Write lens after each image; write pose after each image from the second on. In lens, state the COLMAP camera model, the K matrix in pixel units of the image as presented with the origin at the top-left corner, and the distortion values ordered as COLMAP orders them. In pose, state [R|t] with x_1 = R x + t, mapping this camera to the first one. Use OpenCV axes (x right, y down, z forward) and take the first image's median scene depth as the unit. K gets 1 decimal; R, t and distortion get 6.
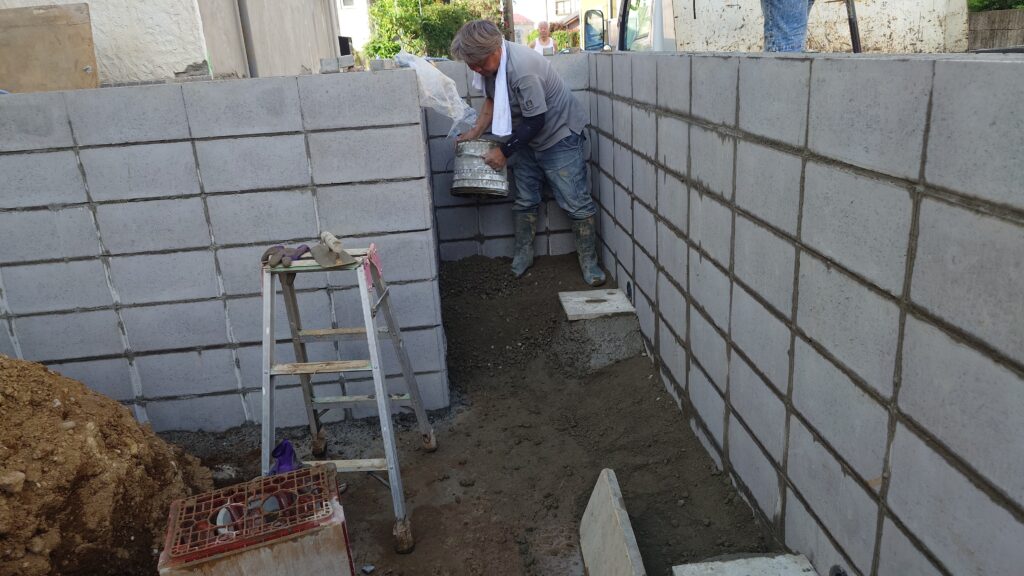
lens RADIAL K [[720.4, 0, 512.5], [0, 720.4, 290.5], [0, 0, 1]] dist [-0.002232, -0.006237]
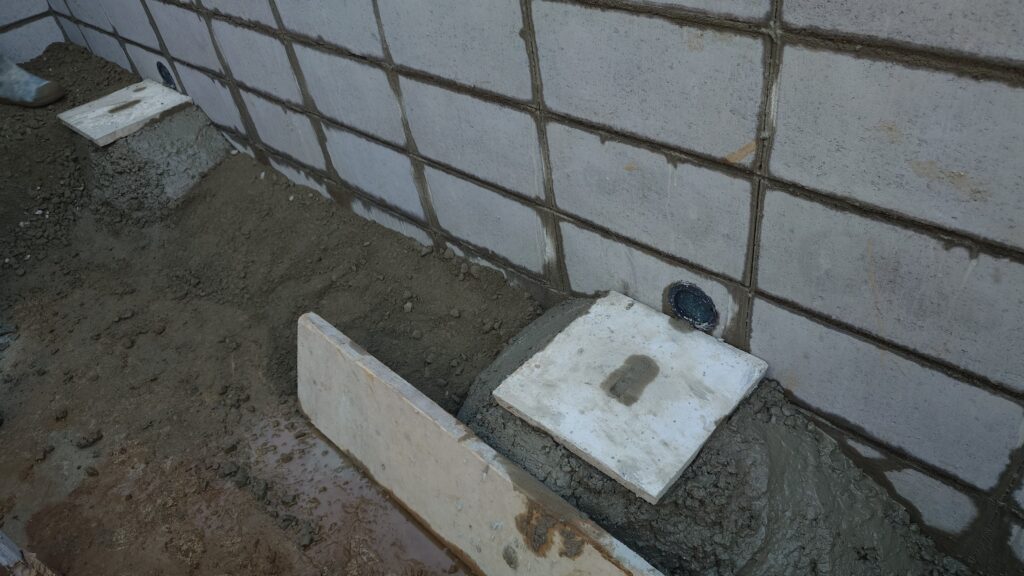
lens RADIAL K [[720.4, 0, 522.2], [0, 720.4, 303.2], [0, 0, 1]] dist [-0.002232, -0.006237]
pose [[0.732629, -0.470224, 0.492081, -0.038827], [0.295659, 0.871074, 0.392195, 0.028021], [-0.613058, -0.141846, 0.777200, 0.295151]]
